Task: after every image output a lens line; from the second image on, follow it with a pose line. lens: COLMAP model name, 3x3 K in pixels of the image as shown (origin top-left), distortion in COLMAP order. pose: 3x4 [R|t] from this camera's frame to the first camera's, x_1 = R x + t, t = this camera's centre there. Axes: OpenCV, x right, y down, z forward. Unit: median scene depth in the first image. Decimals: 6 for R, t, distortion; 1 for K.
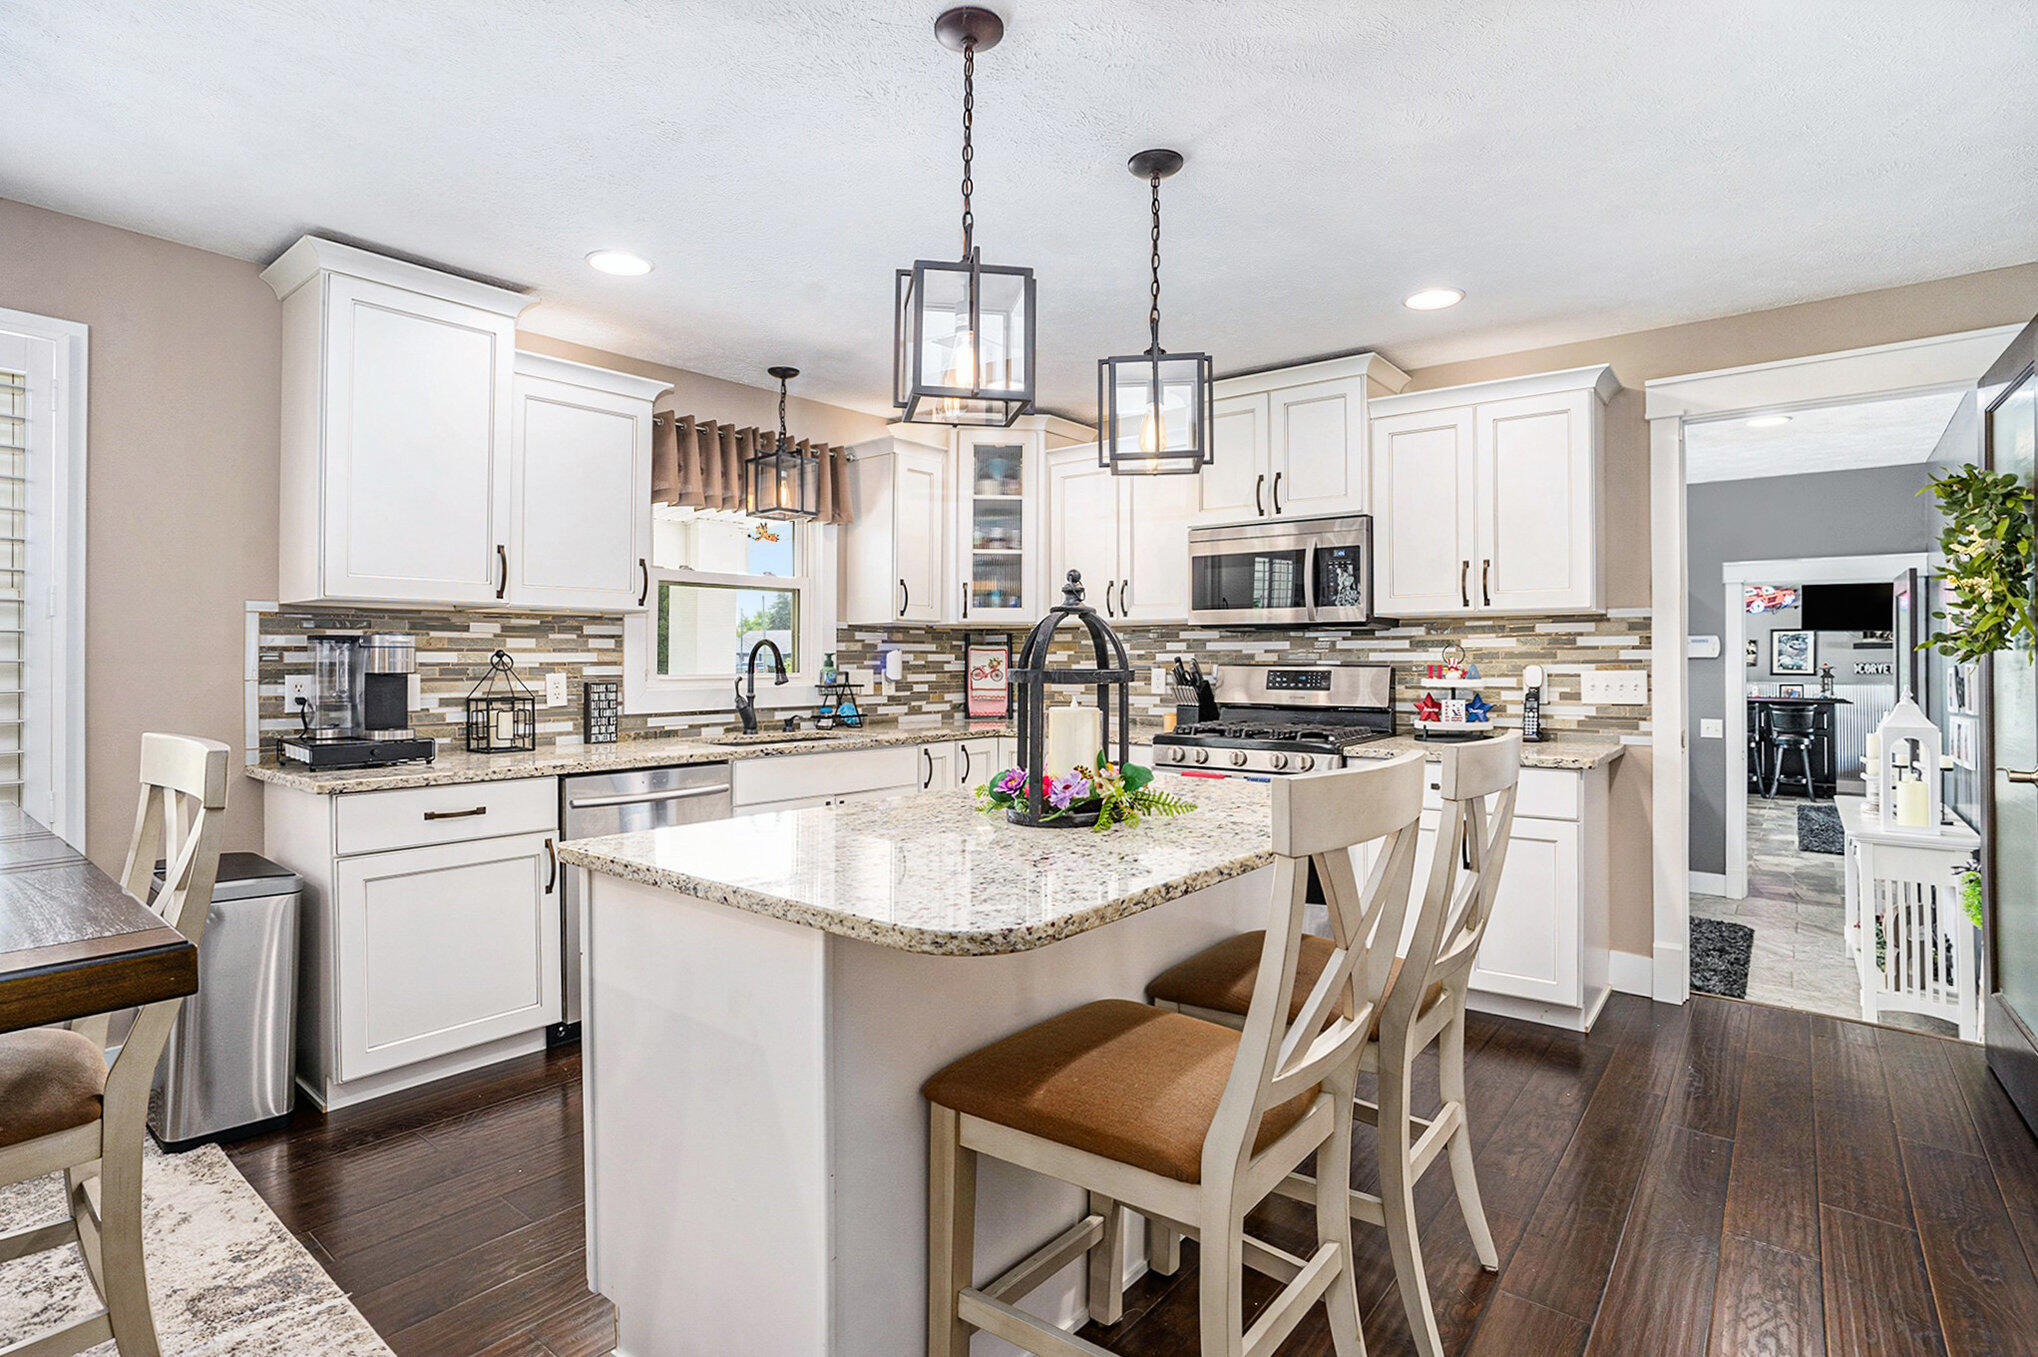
lens RADIAL K [[1007.6, 0, 1006.3], [0, 1007.6, 673.8], [0, 0, 1]] dist [-0.047001, 0.000377]
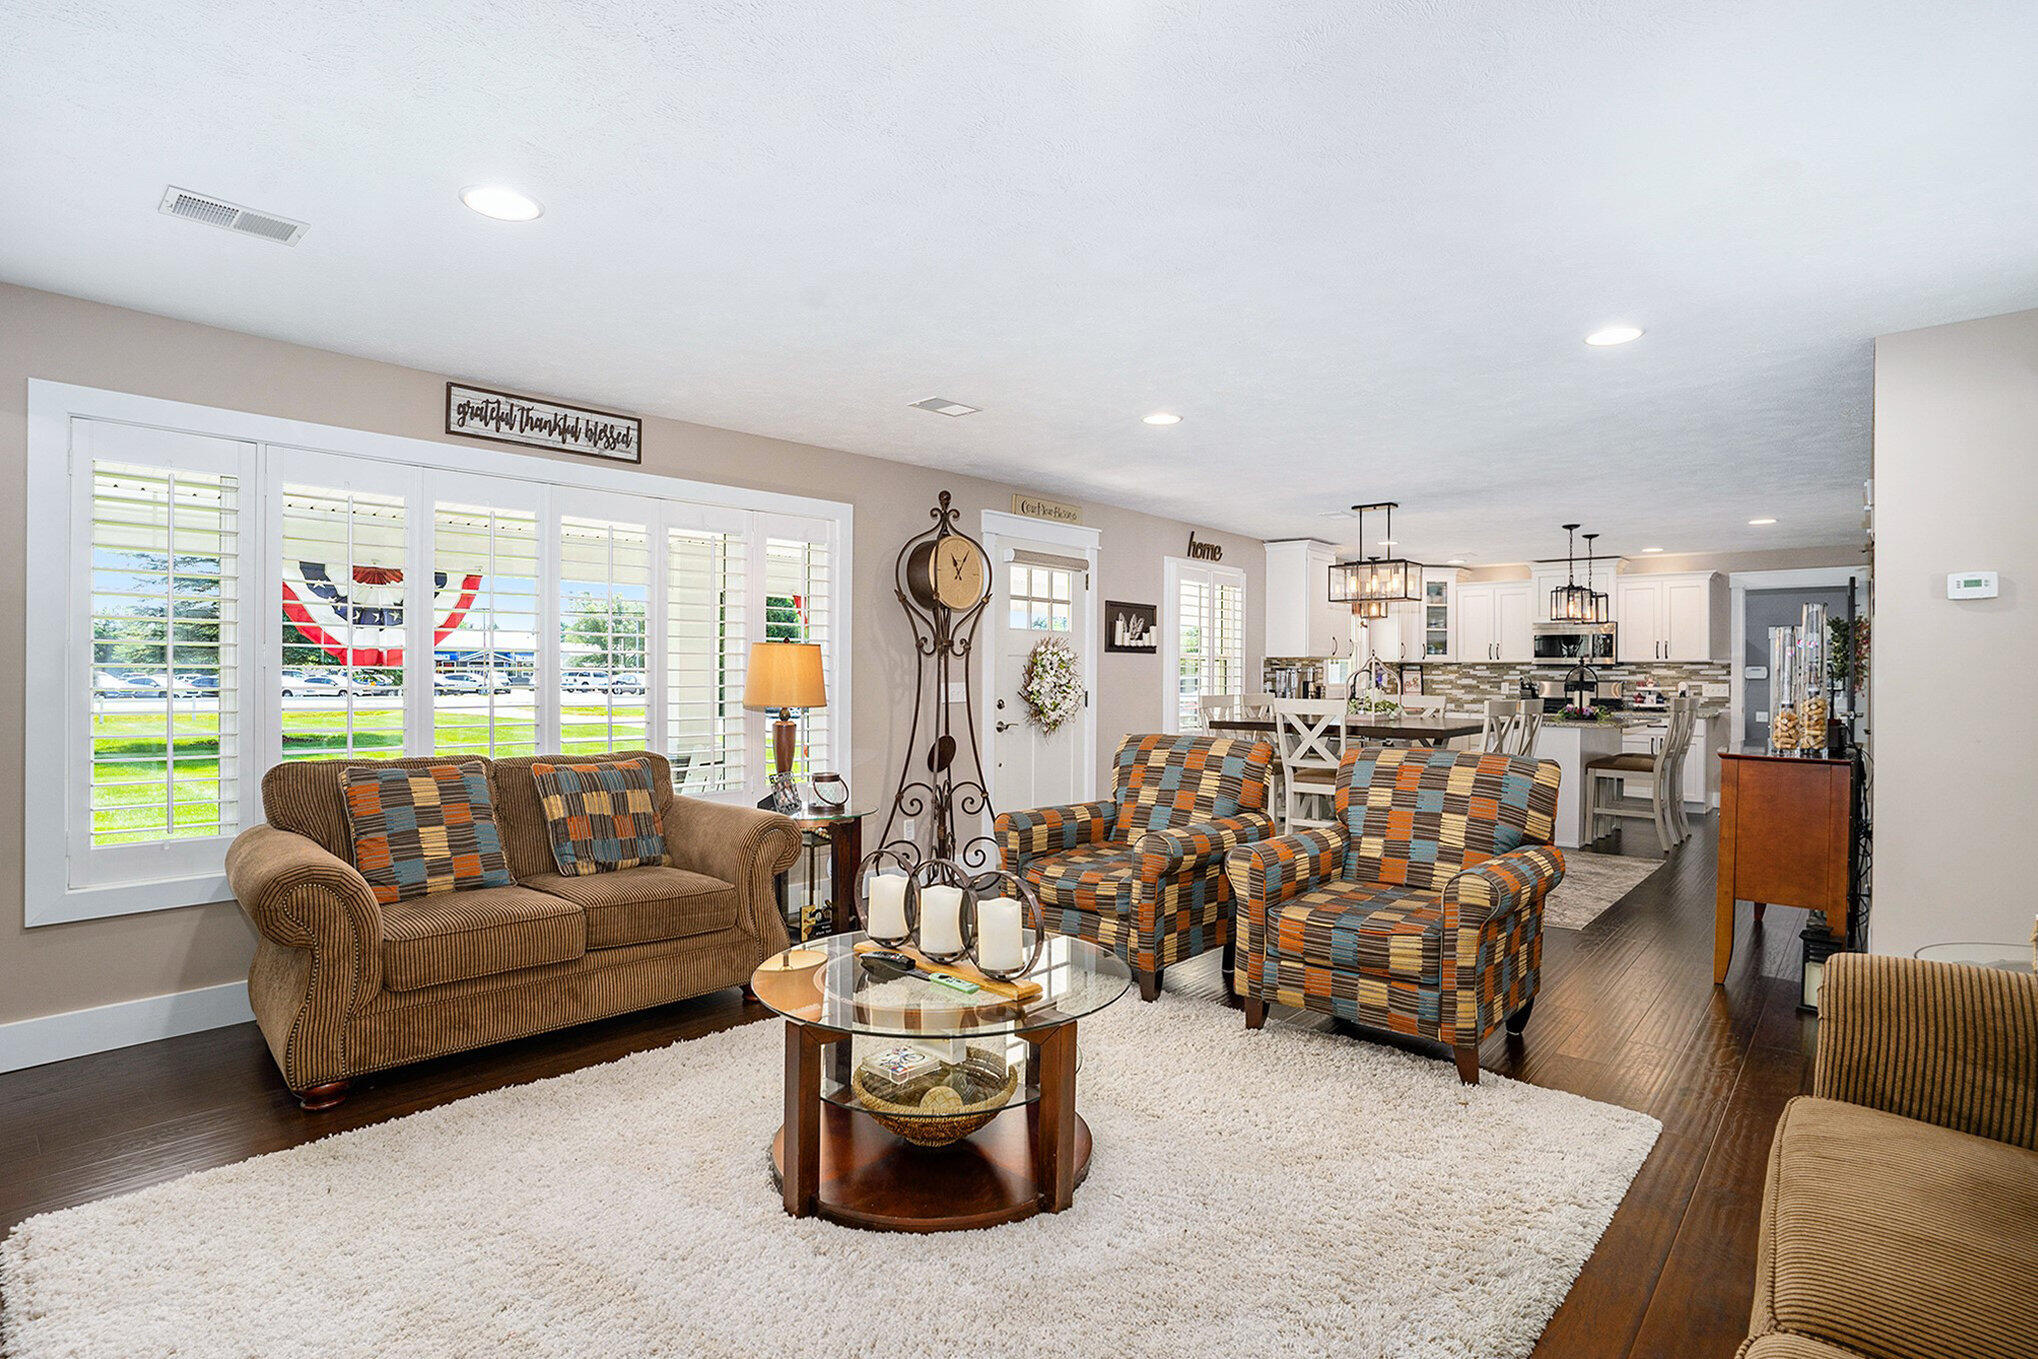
lens RADIAL K [[1007.6, 0, 1006.3], [0, 1007.6, 674.8], [0, 0, 1]] dist [-0.047001, 0.000377]
pose [[0.997531, 0.007554, -0.069825, -0.989188], [-0.008605, 0.999854, -0.014773, 0.024939], [0.069703, 0.015337, 0.997450, -1.584456]]
